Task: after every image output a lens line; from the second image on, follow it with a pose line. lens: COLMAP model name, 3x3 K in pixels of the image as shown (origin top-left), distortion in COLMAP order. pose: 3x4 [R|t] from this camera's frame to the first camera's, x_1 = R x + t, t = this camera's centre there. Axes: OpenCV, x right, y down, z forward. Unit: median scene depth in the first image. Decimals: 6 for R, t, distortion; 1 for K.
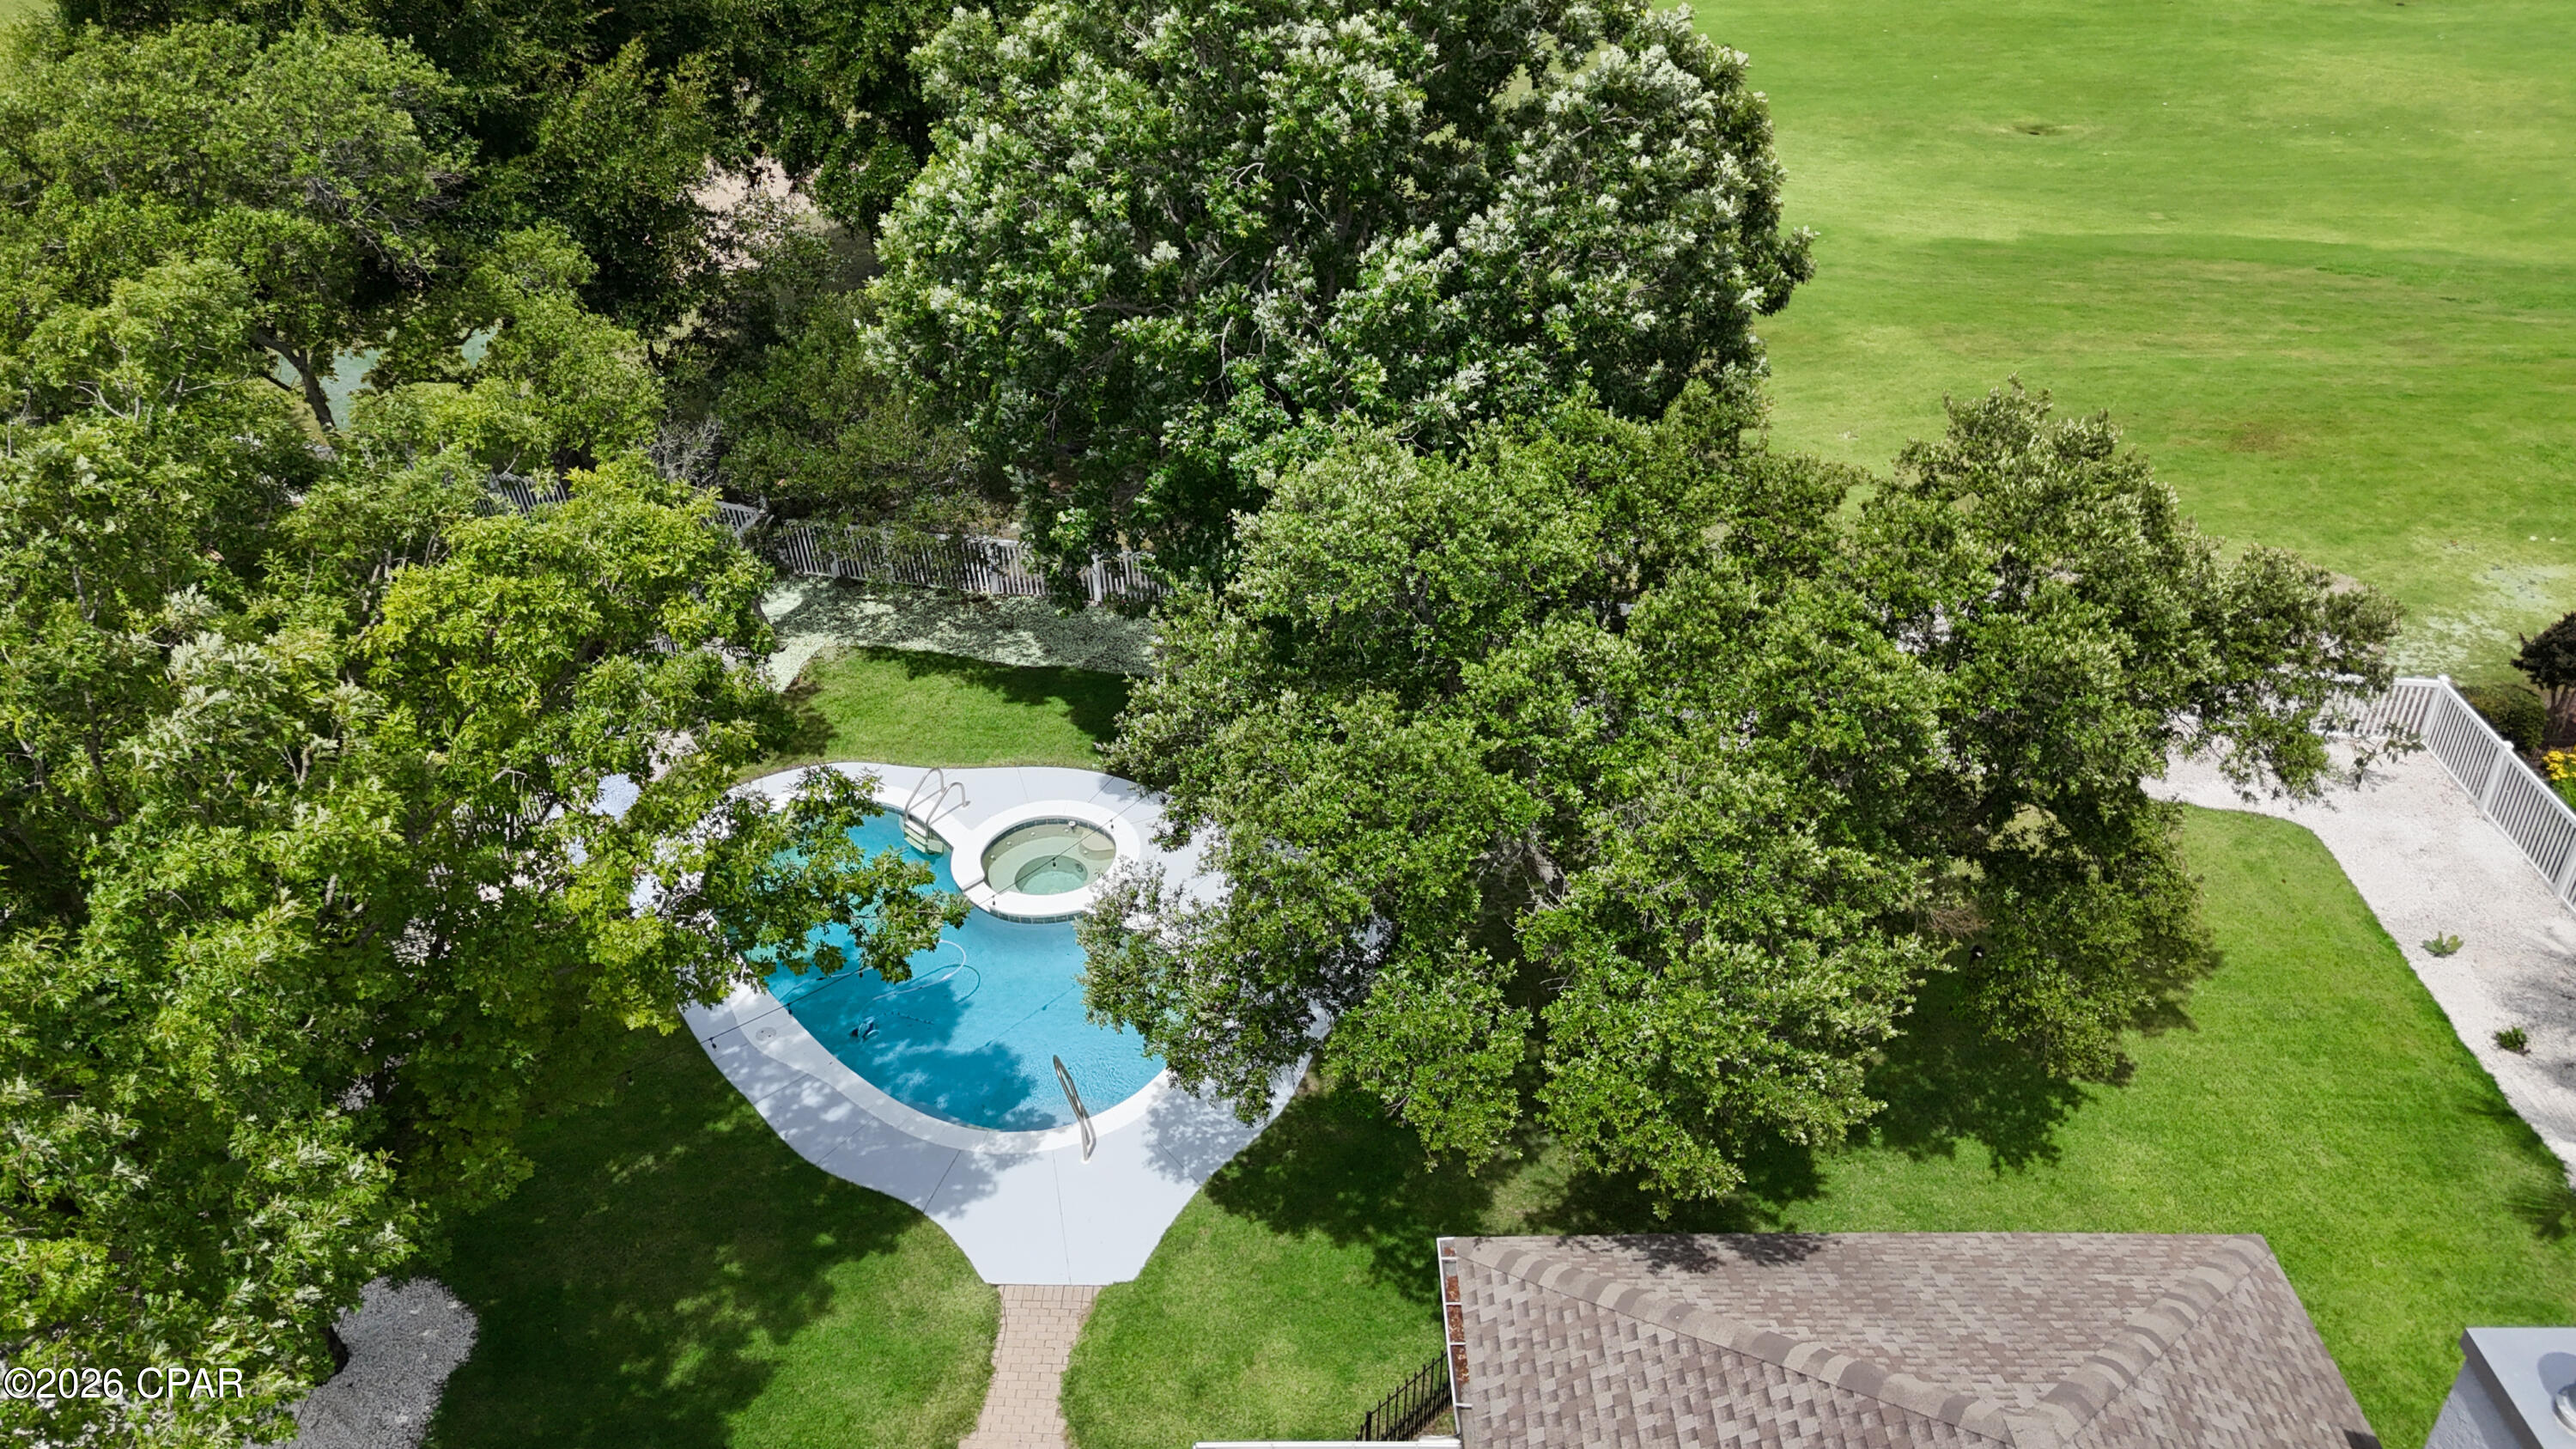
lens RADIAL K [[1749.8, 0, 1298.0], [0, 1749.8, 718.0], [0, 0, 1]] dist [0.033727, -0.037831]
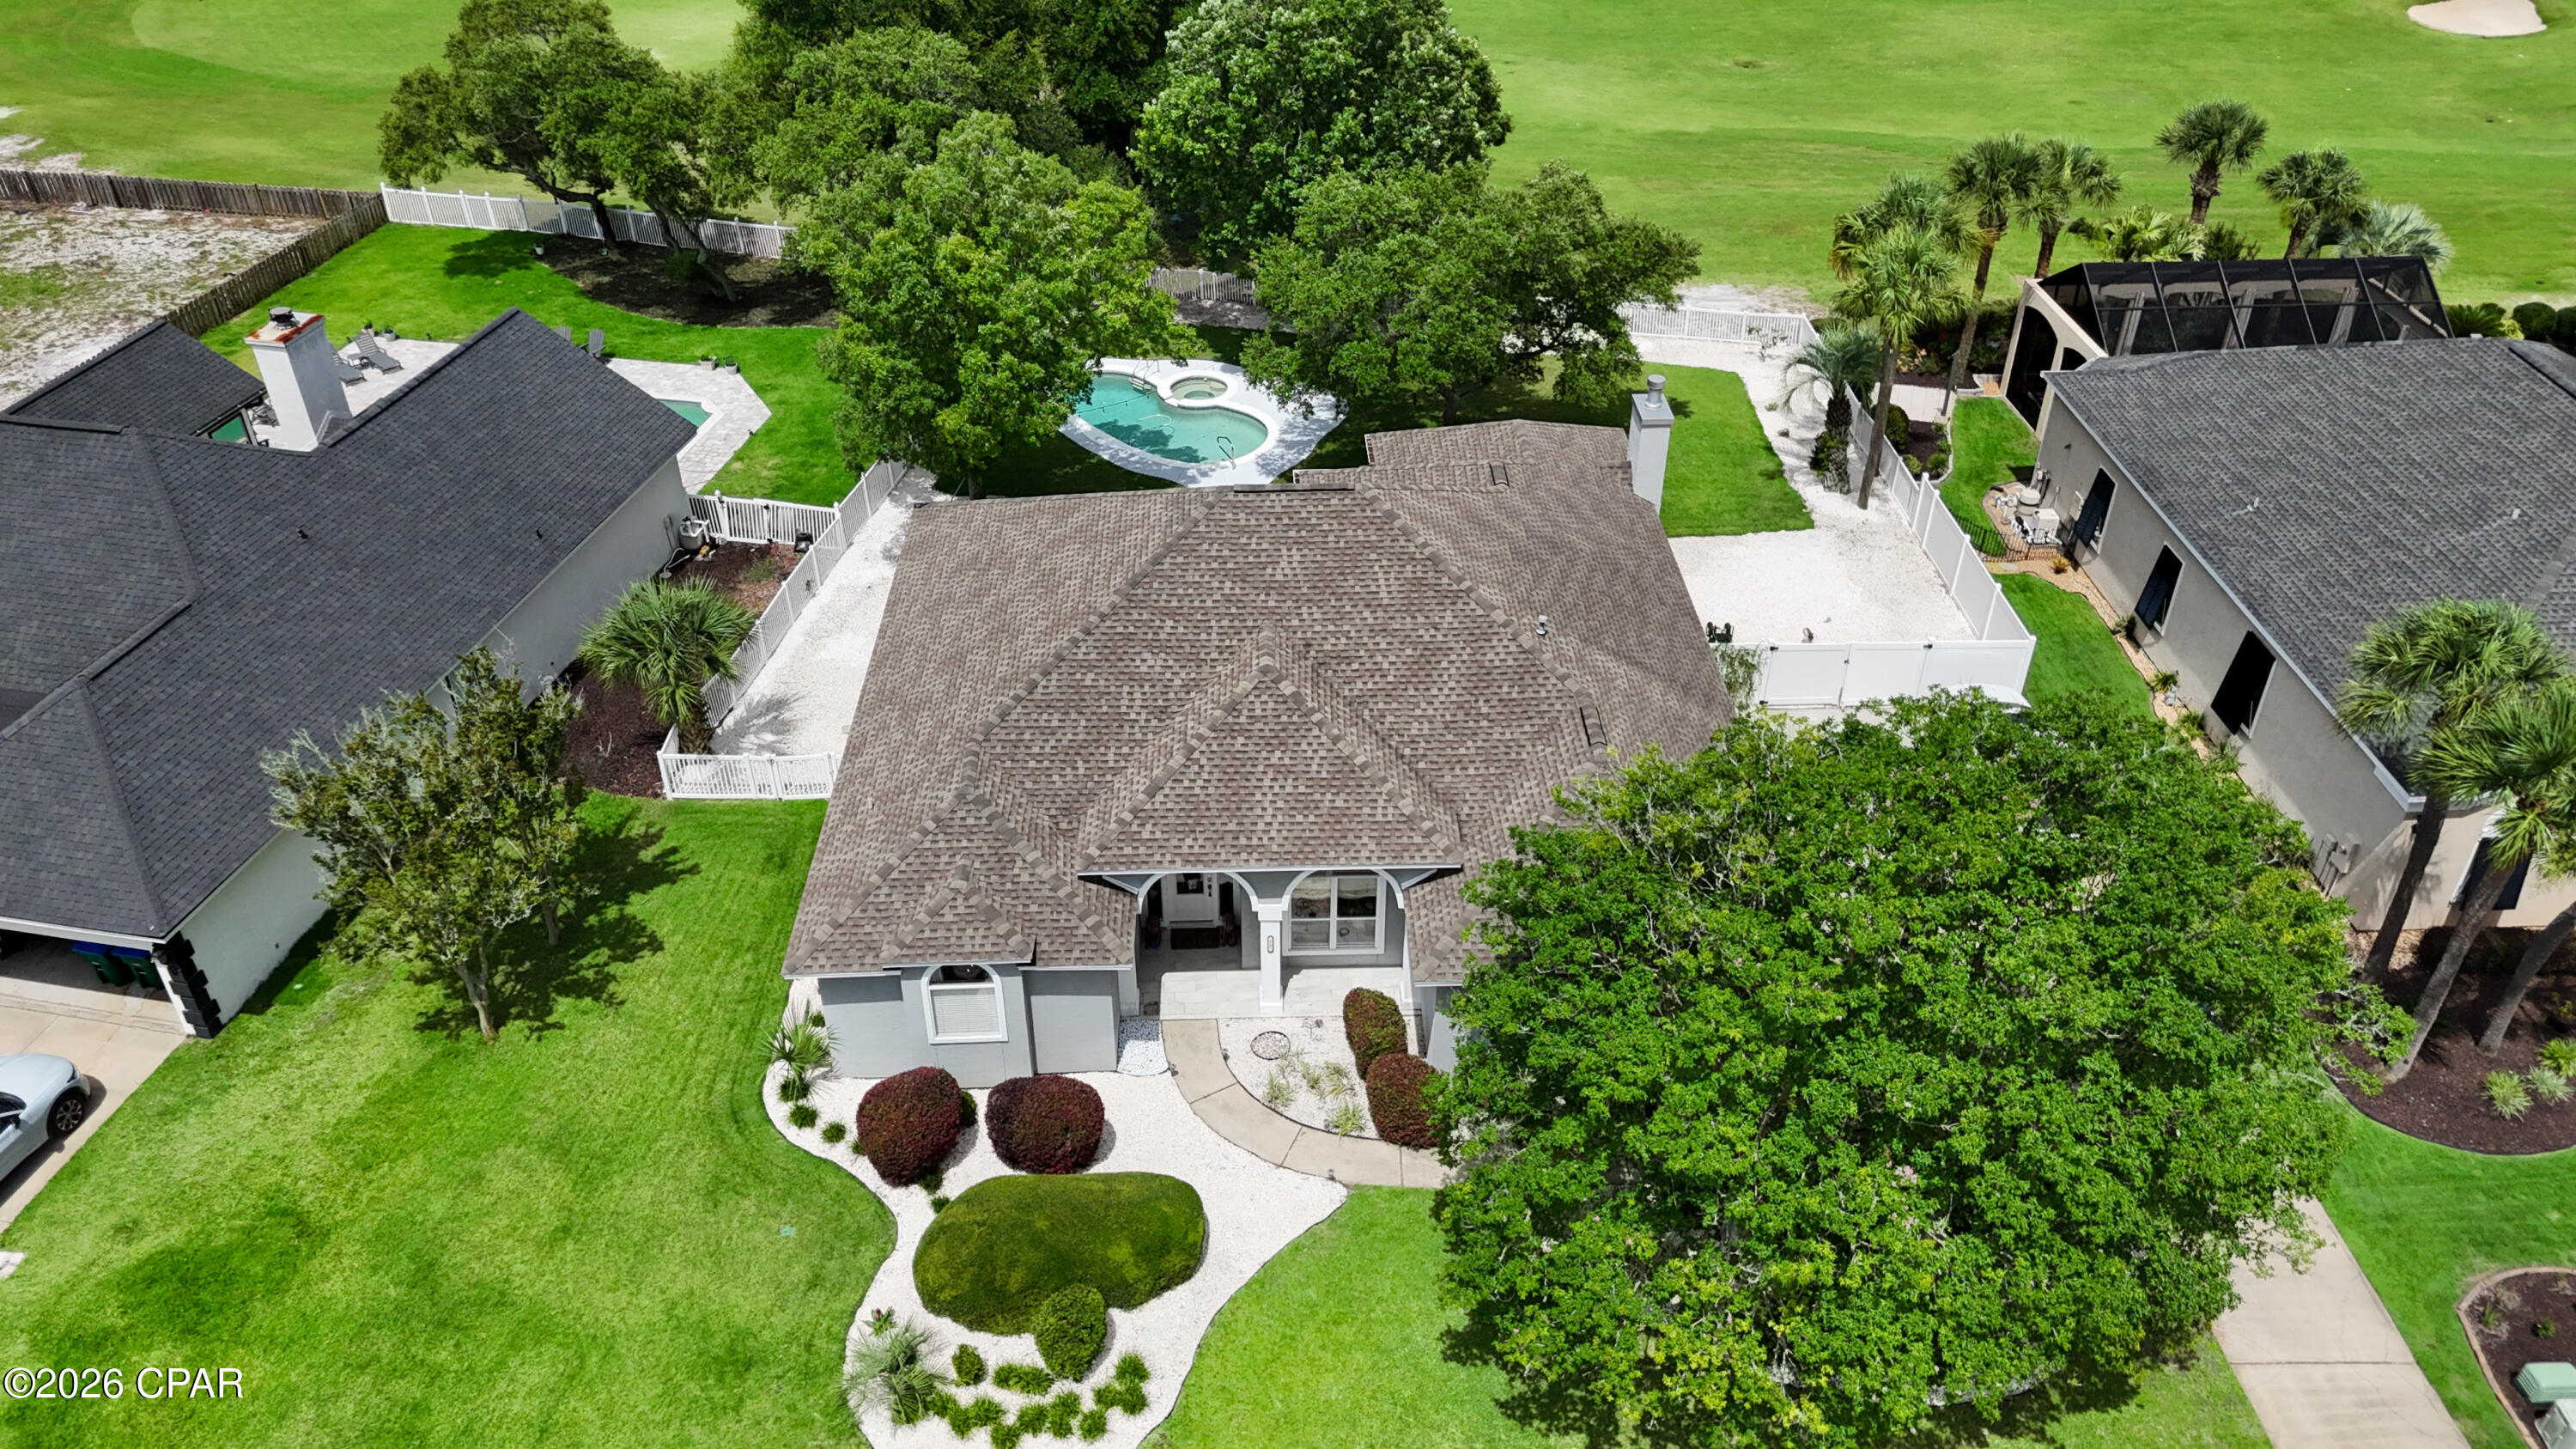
lens RADIAL K [[1743.2, 0, 1286.5], [0, 1743.2, 717.6], [0, 0, 1]] dist [0.034228, -0.049048]
pose [[0.999470, -0.008483, 0.031440, -0.112670], [0.007208, 0.999156, 0.040430, 0.458832], [-0.031756, -0.040182, 0.998688, -1.440097]]
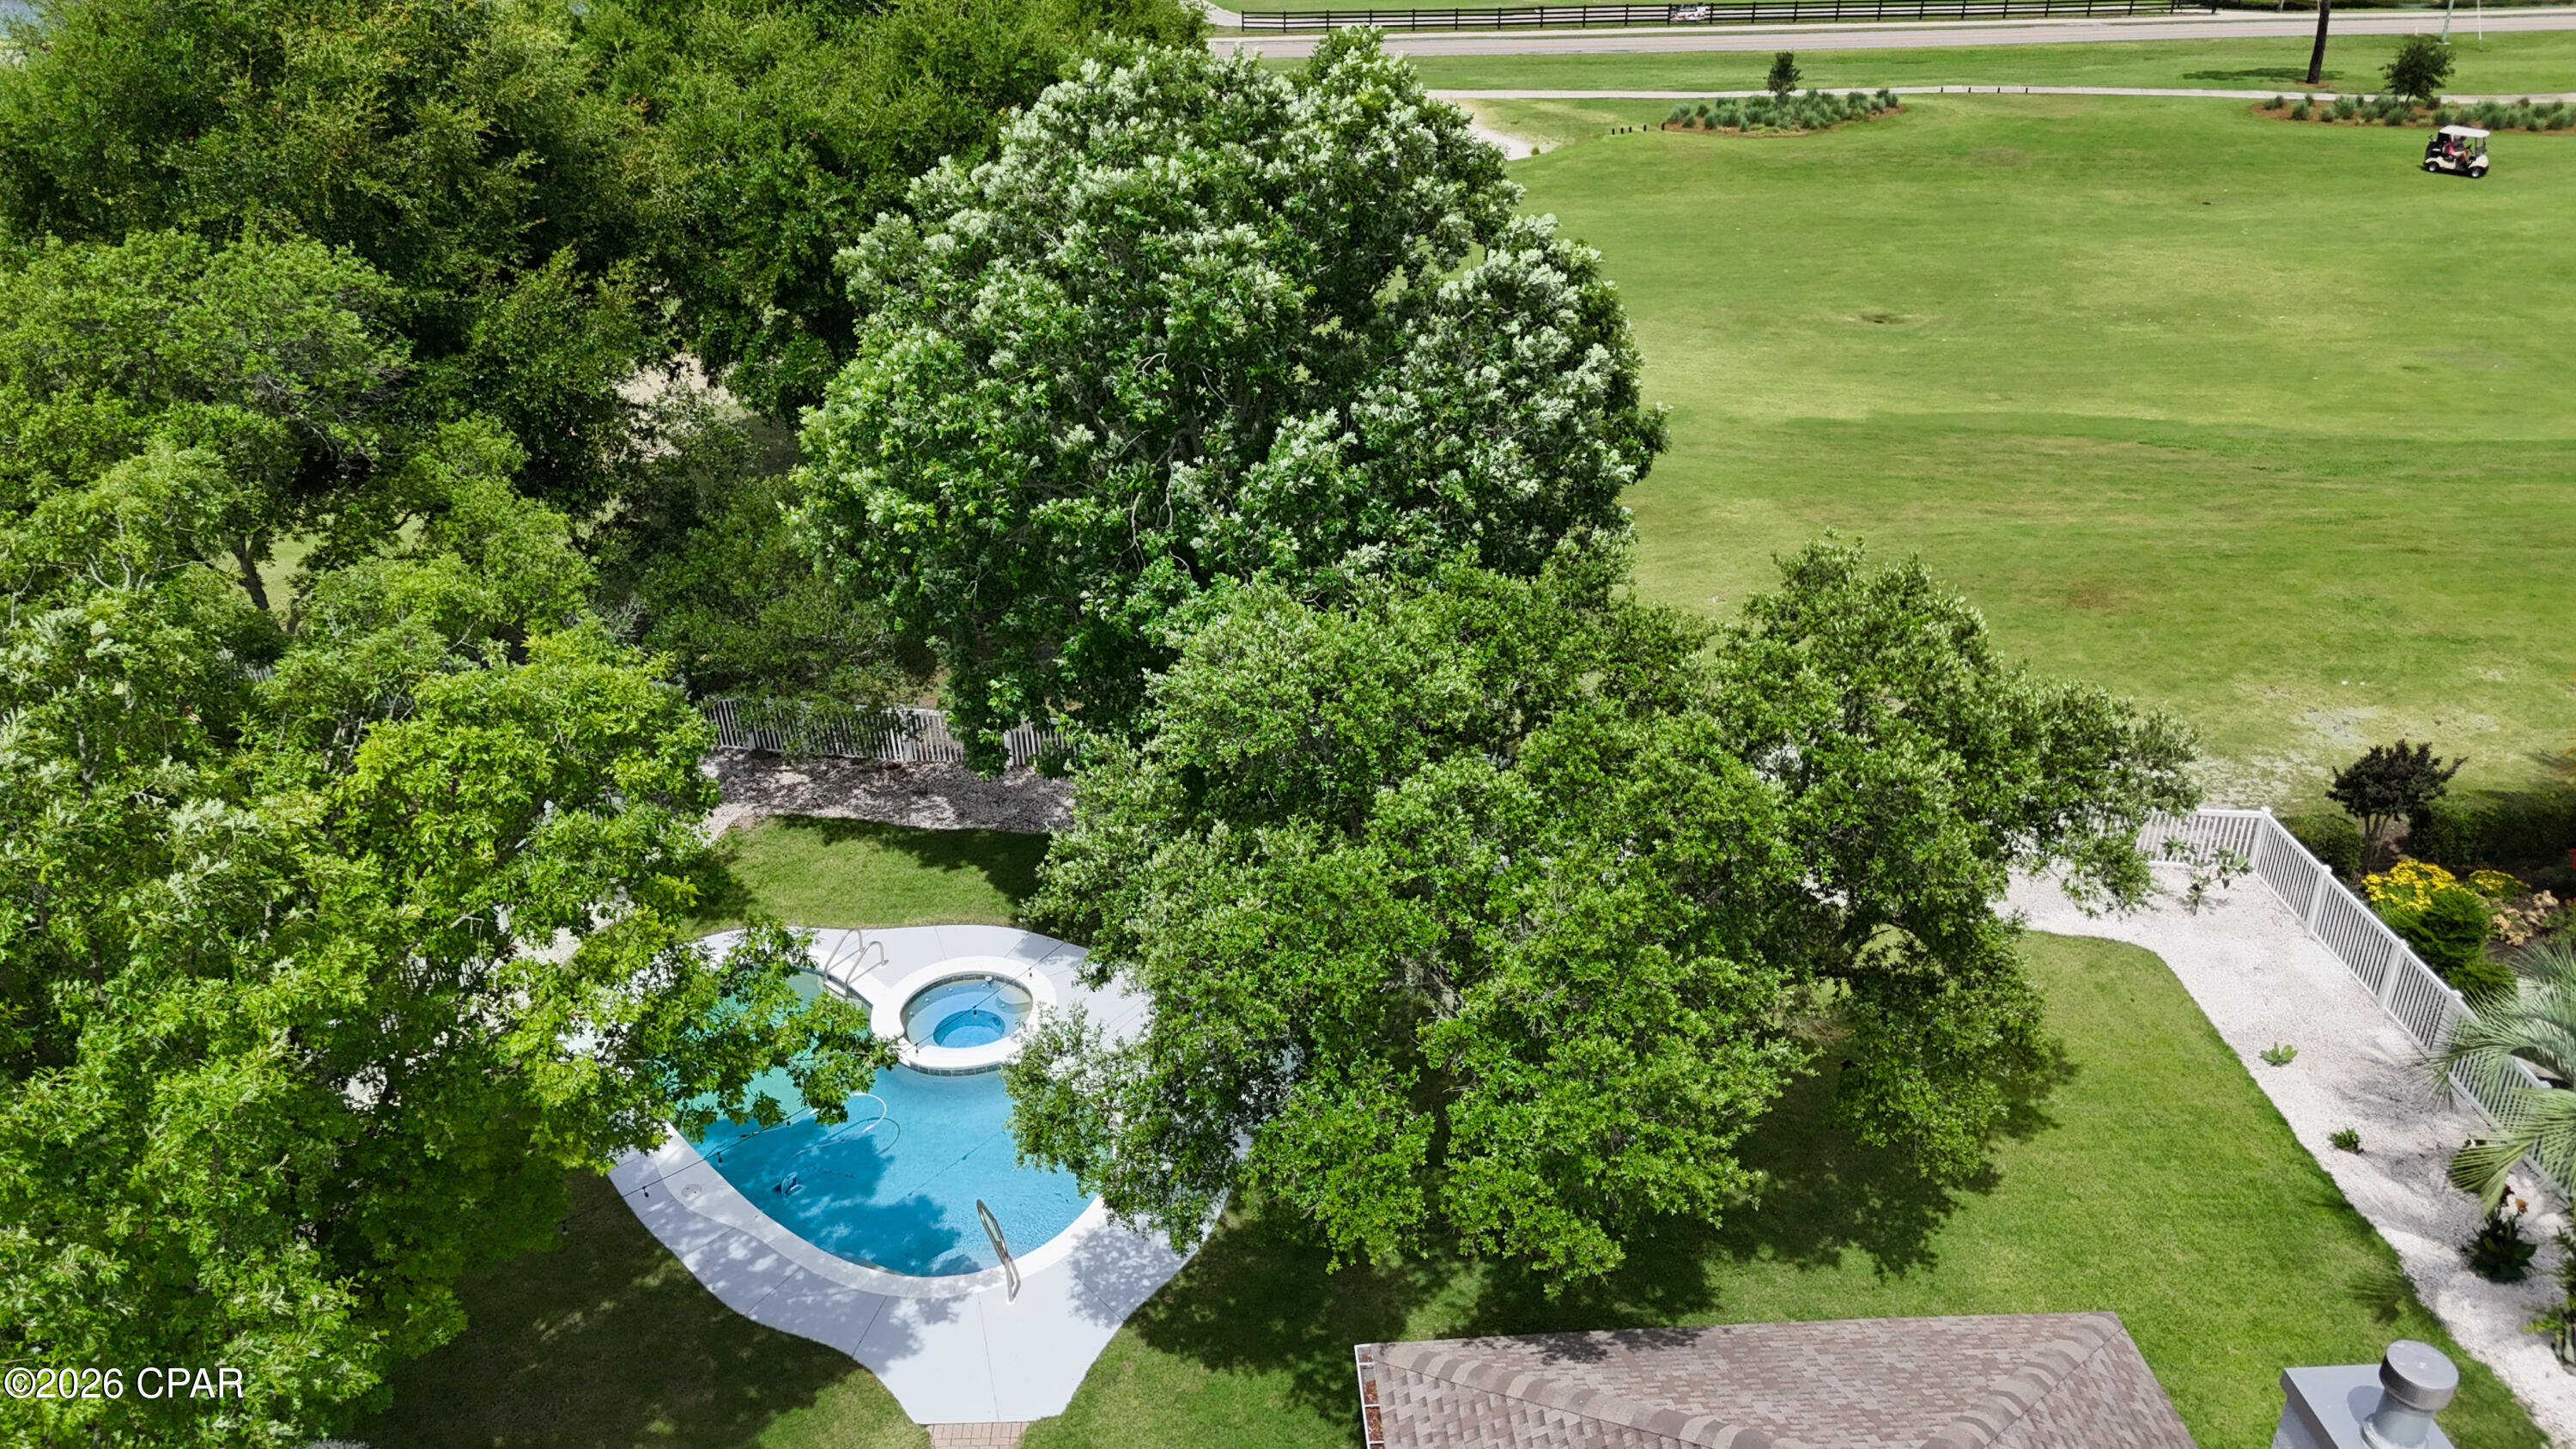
lens RADIAL K [[1750.4, 0, 1283.8], [0, 1750.4, 728.1], [0, 0, 1]] dist [0.038137, -0.051168]
pose [[0.998497, -0.019010, 0.051408, -0.007122], [0.023868, 0.995135, -0.095588, 0.018913], [-0.049341, 0.096671, 0.994093, -0.056346]]
